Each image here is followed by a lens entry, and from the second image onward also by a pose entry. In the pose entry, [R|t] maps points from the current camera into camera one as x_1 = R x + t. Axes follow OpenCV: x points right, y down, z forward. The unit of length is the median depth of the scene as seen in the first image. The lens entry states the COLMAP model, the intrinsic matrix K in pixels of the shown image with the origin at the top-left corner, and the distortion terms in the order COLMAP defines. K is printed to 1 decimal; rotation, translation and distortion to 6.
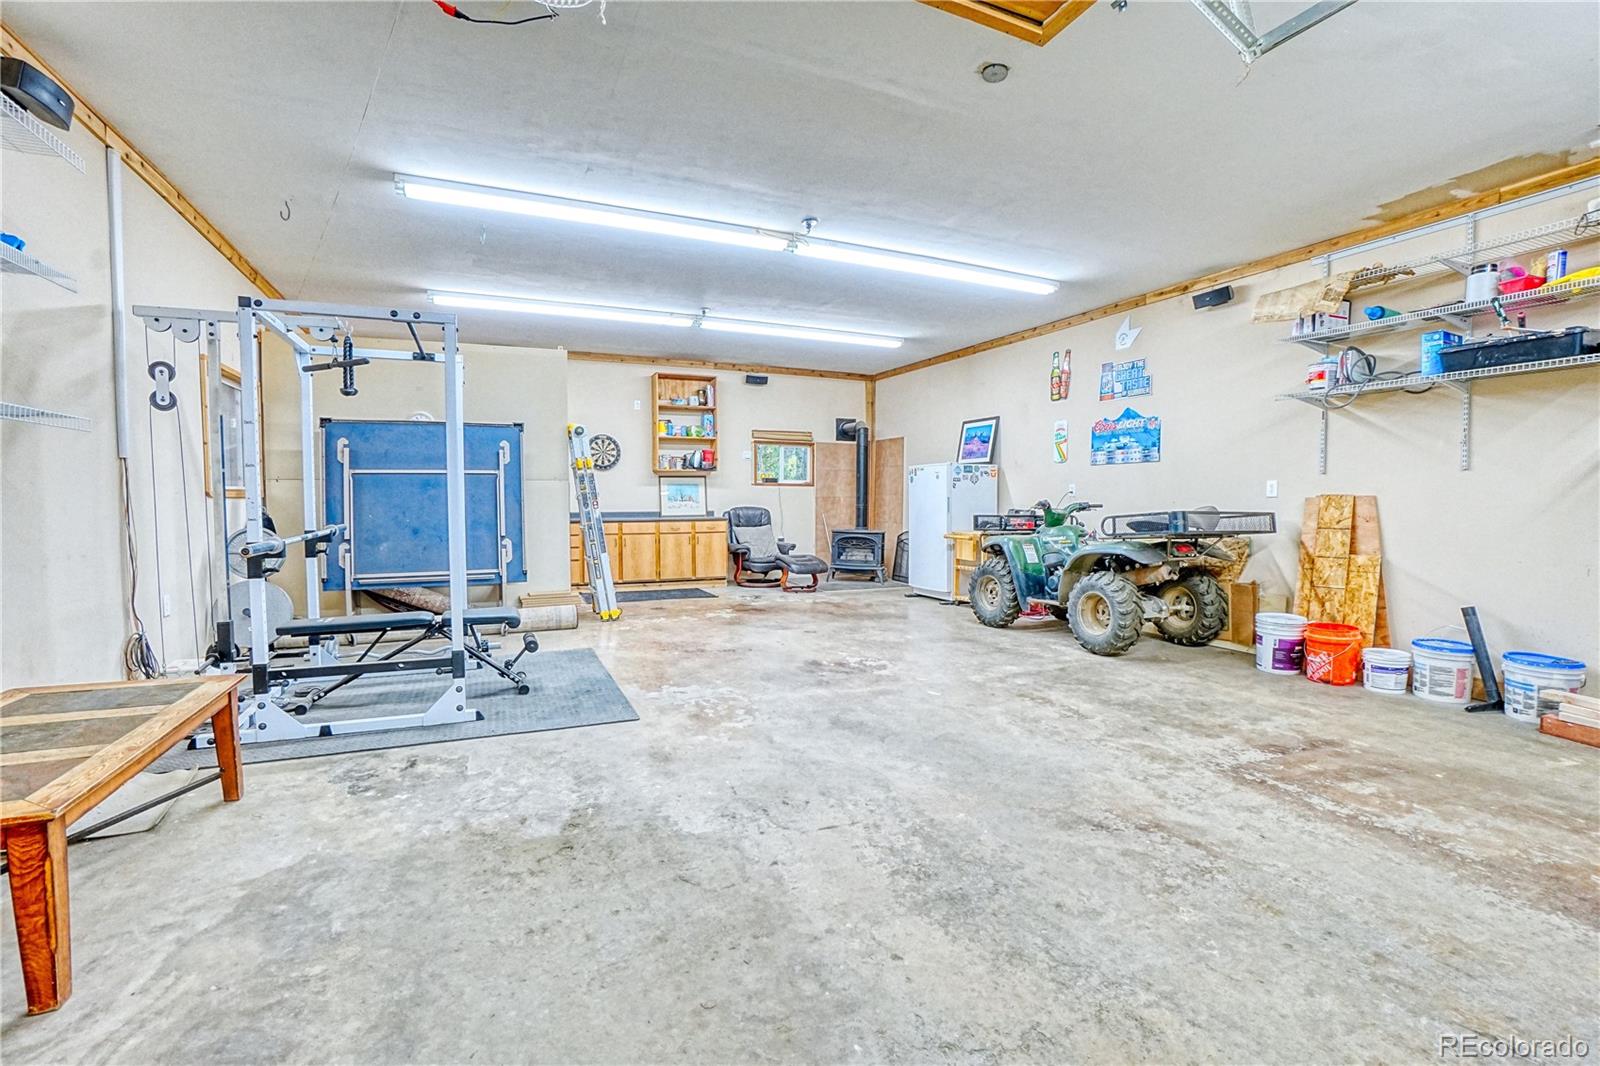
lens RADIAL K [[717.7, 0, 802.8], [0, 717.7, 533.8], [0, 0, 1]] dist [-0.057945, 0.019672]
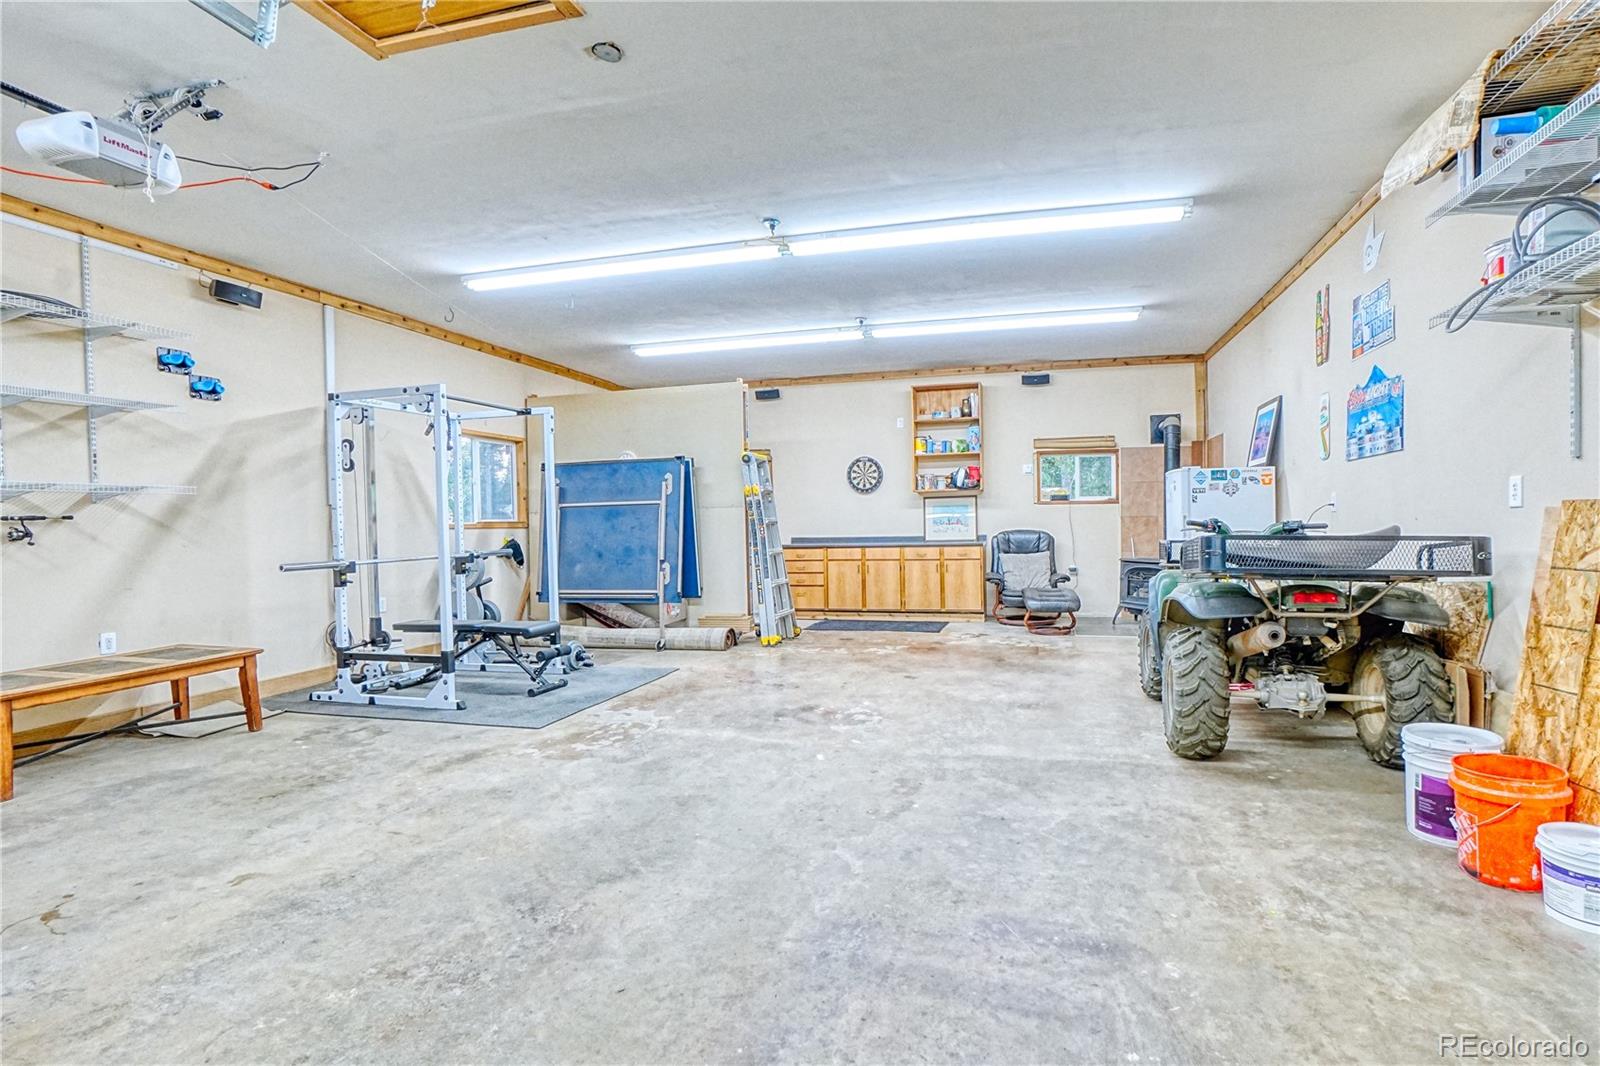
lens RADIAL K [[790.2, 0, 805.3], [0, 790.2, 542.0], [0, 0, 1]] dist [-0.059671, 0.024231]
pose [[0.780238, 0.000599, -0.625482, 0.483899], [-0.013492, 0.999783, -0.015873, -0.008103], [0.625337, 0.020824, 0.780077, 0.176713]]
